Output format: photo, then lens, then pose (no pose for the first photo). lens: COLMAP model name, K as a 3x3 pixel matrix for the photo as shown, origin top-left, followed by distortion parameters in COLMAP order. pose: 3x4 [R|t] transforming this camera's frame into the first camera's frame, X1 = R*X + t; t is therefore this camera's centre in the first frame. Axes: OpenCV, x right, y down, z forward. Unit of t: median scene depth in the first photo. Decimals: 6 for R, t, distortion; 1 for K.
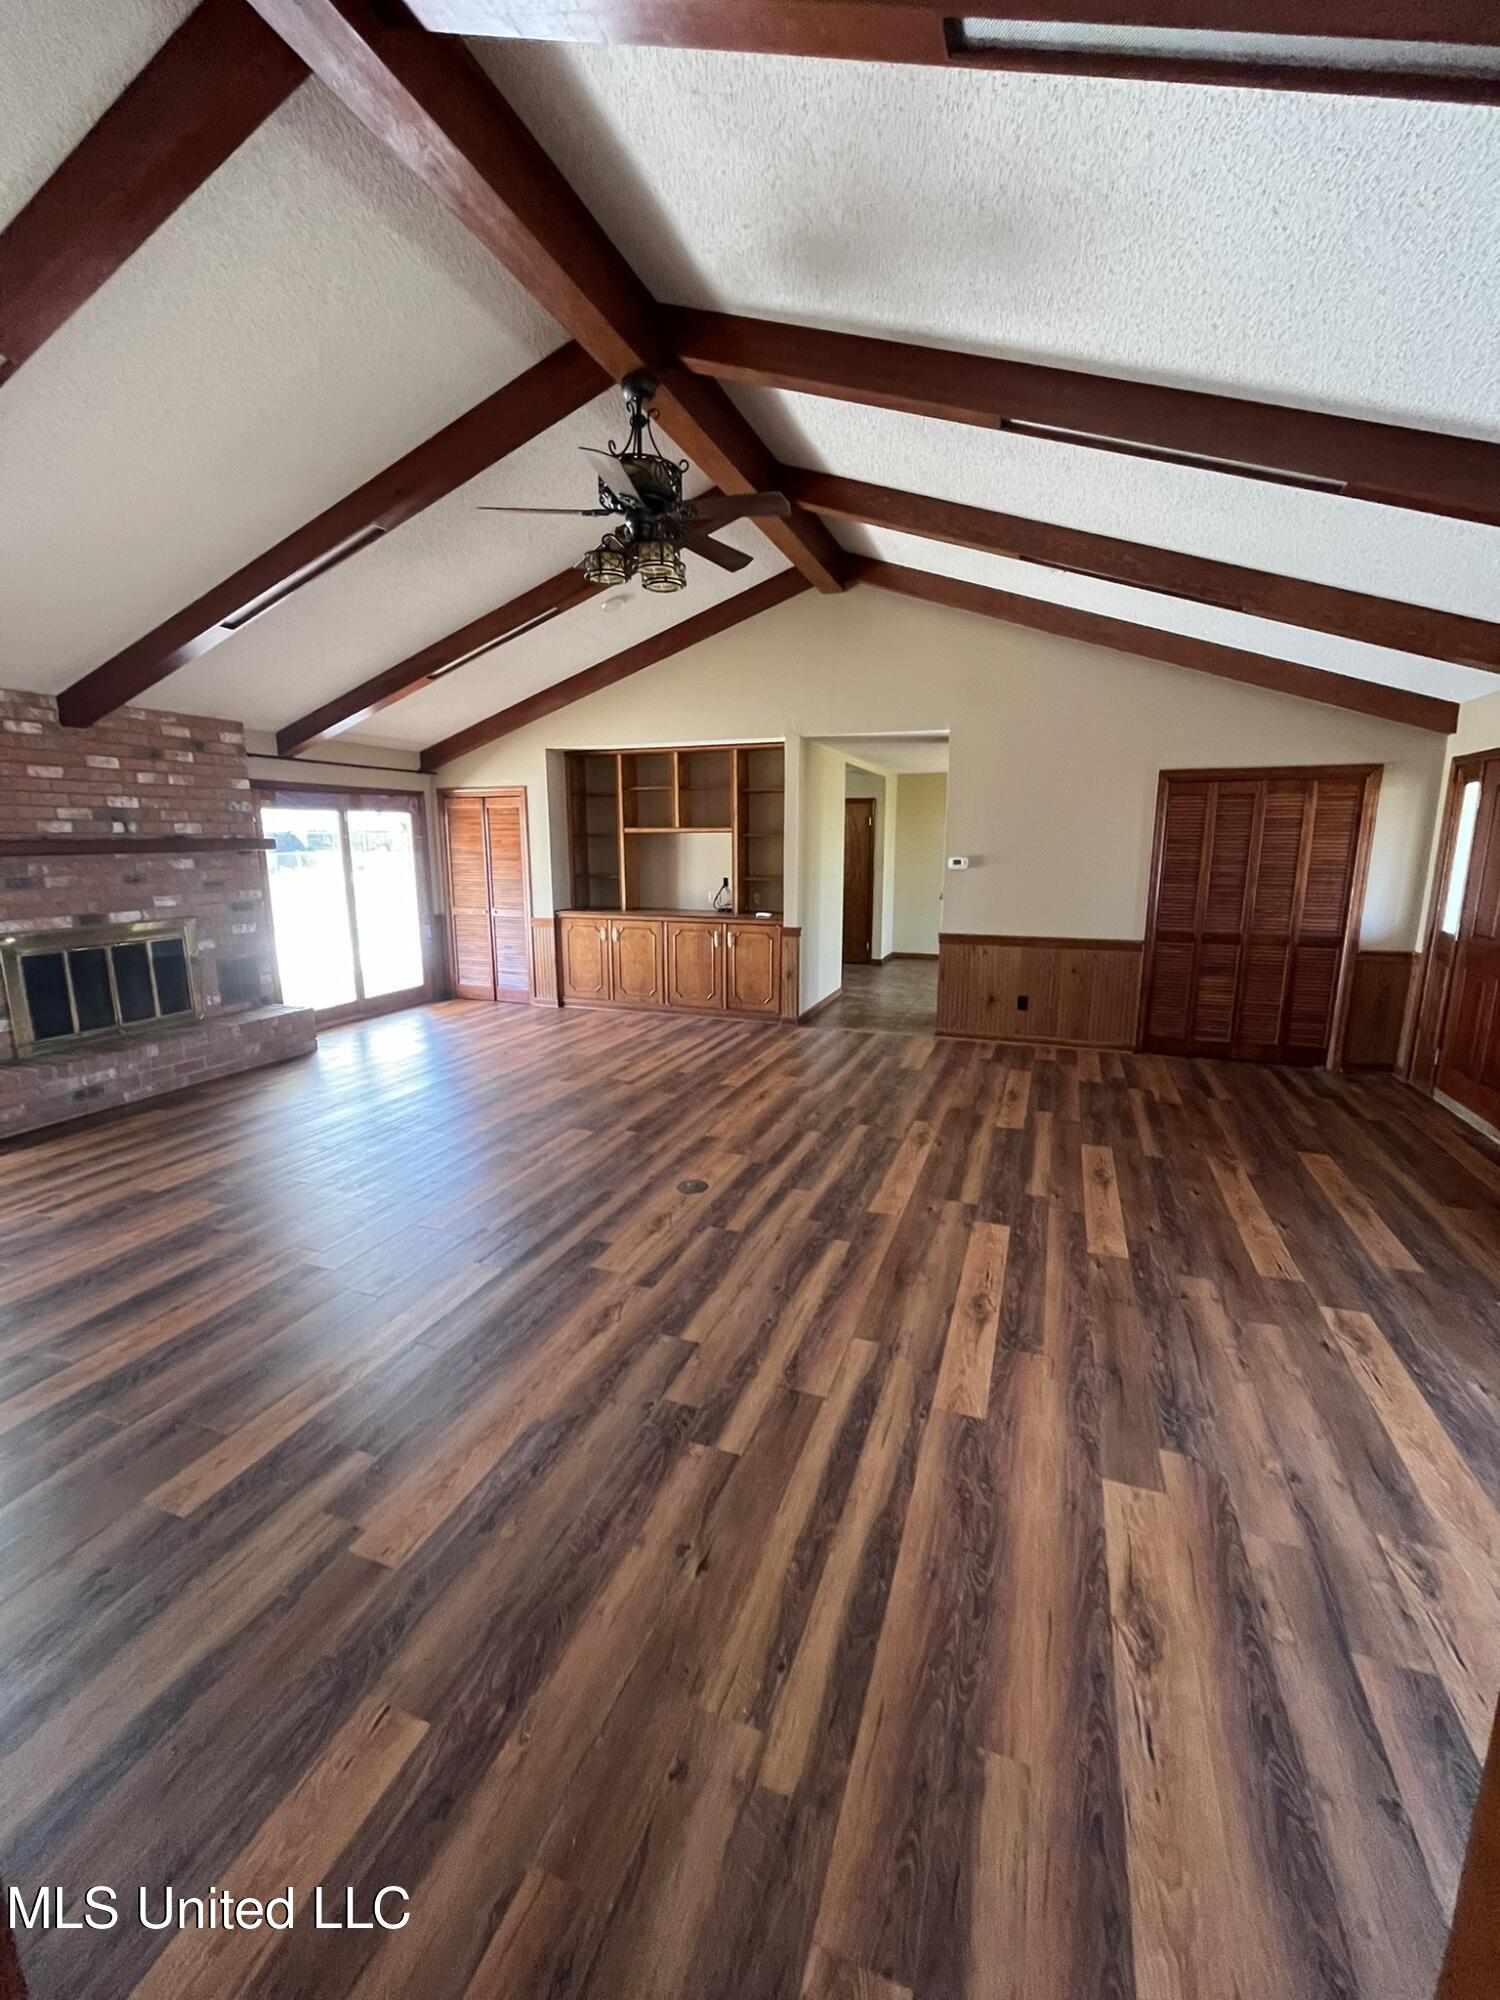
lens RADIAL K [[809.0, 0, 759.0], [0, 809.0, 986.8], [0, 0, 1]] dist [-0.011461, 0.000552]
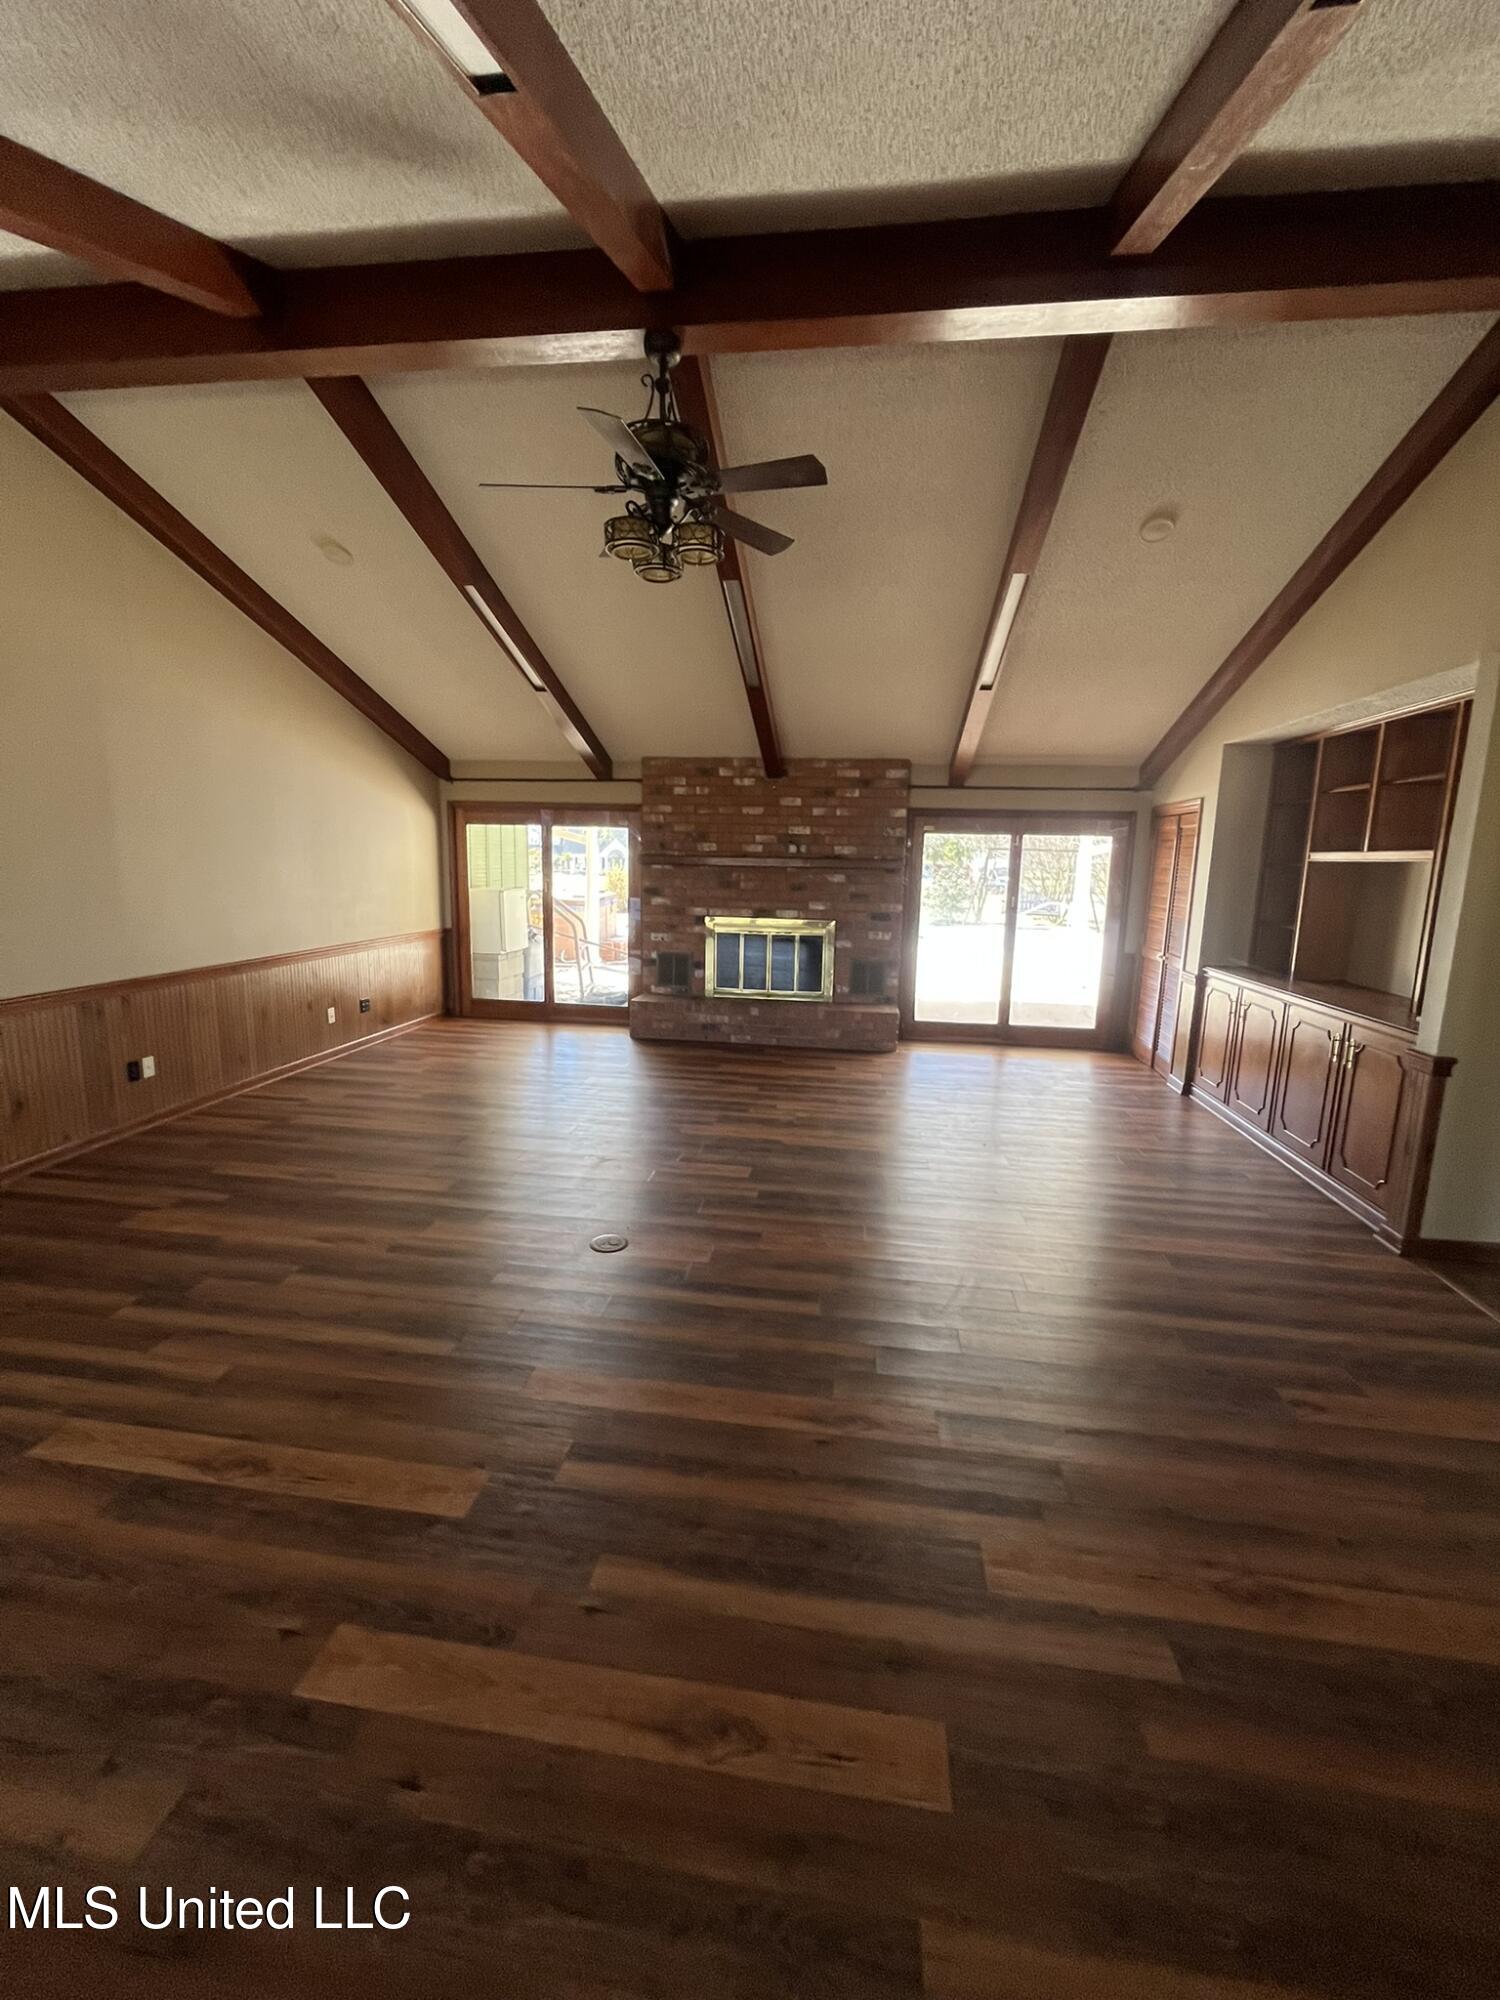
lens RADIAL K [[809.0, 0, 751.8], [0, 809.0, 988.9], [0, 0, 1]] dist [-0.011461, 0.000552]
pose [[0.218101, 0.159917, -0.962735, 0.506491], [-0.198519, 0.973128, 0.116670, -0.105709], [0.955522, 0.165675, 0.243987, 0.594906]]
